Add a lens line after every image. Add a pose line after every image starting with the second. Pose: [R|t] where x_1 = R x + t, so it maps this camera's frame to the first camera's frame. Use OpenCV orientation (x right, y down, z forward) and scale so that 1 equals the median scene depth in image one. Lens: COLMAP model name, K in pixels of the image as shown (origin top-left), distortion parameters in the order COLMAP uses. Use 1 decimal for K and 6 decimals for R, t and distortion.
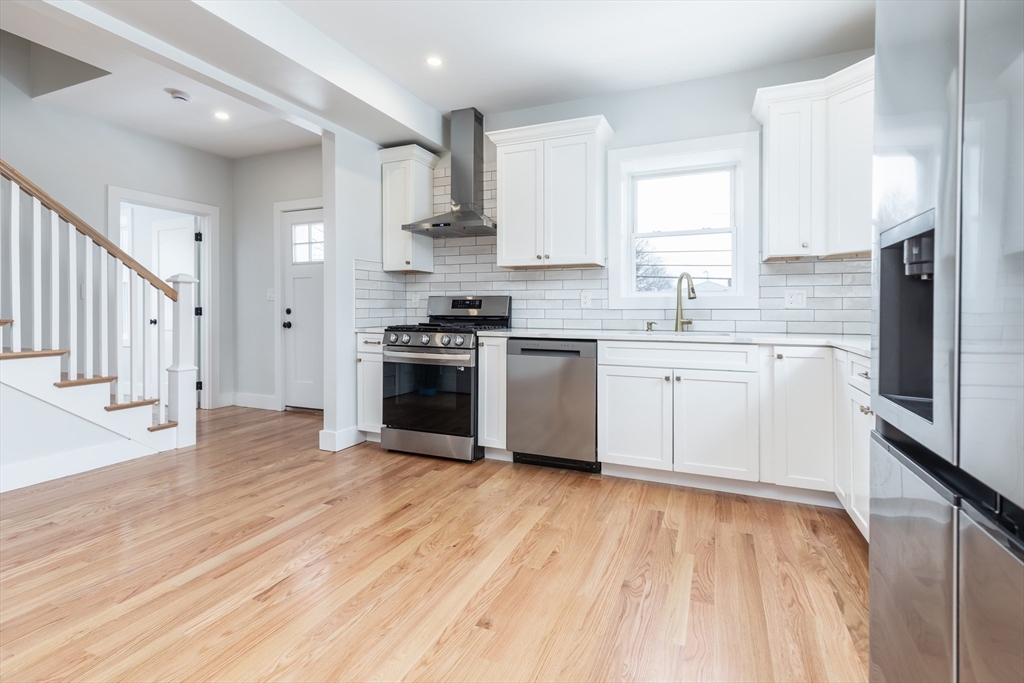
lens RADIAL K [[471.4, 0, 515.3], [0, 471.4, 312.8], [0, 0, 1]] dist [0.010272, -0.000145]
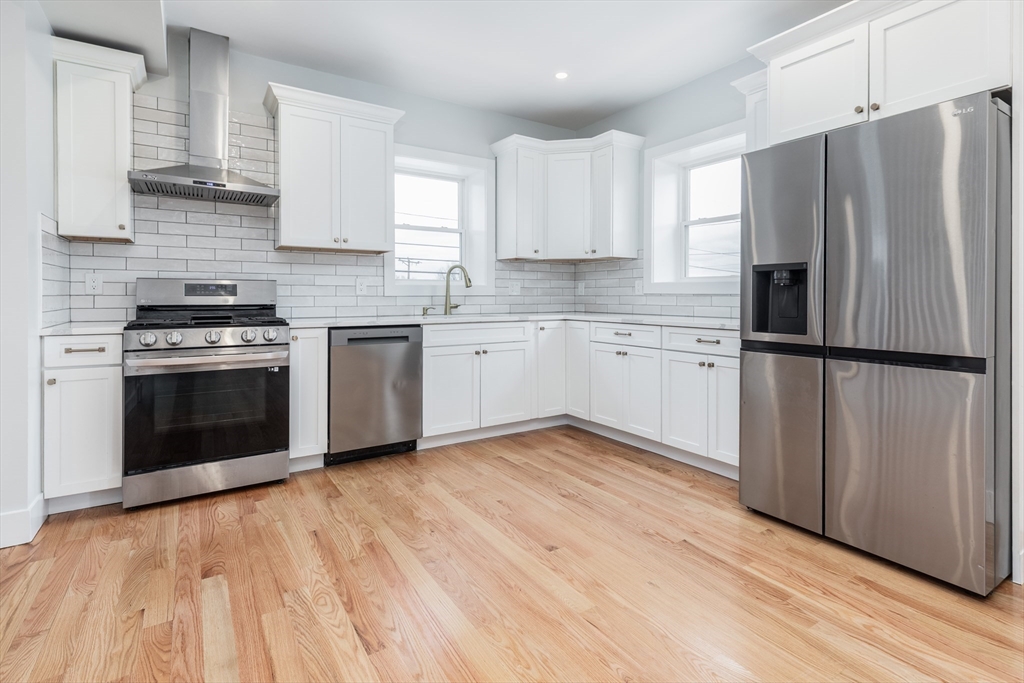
lens RADIAL K [[503.1, 0, 513.7], [0, 503.1, 300.8], [0, 0, 1]] dist [0.011325, -0.000027]
pose [[0.561192, -0.010614, 0.827618, -0.648871], [0.007592, 0.999942, 0.007676, -0.004091], [-0.827651, 0.001976, 0.561240, 0.177905]]
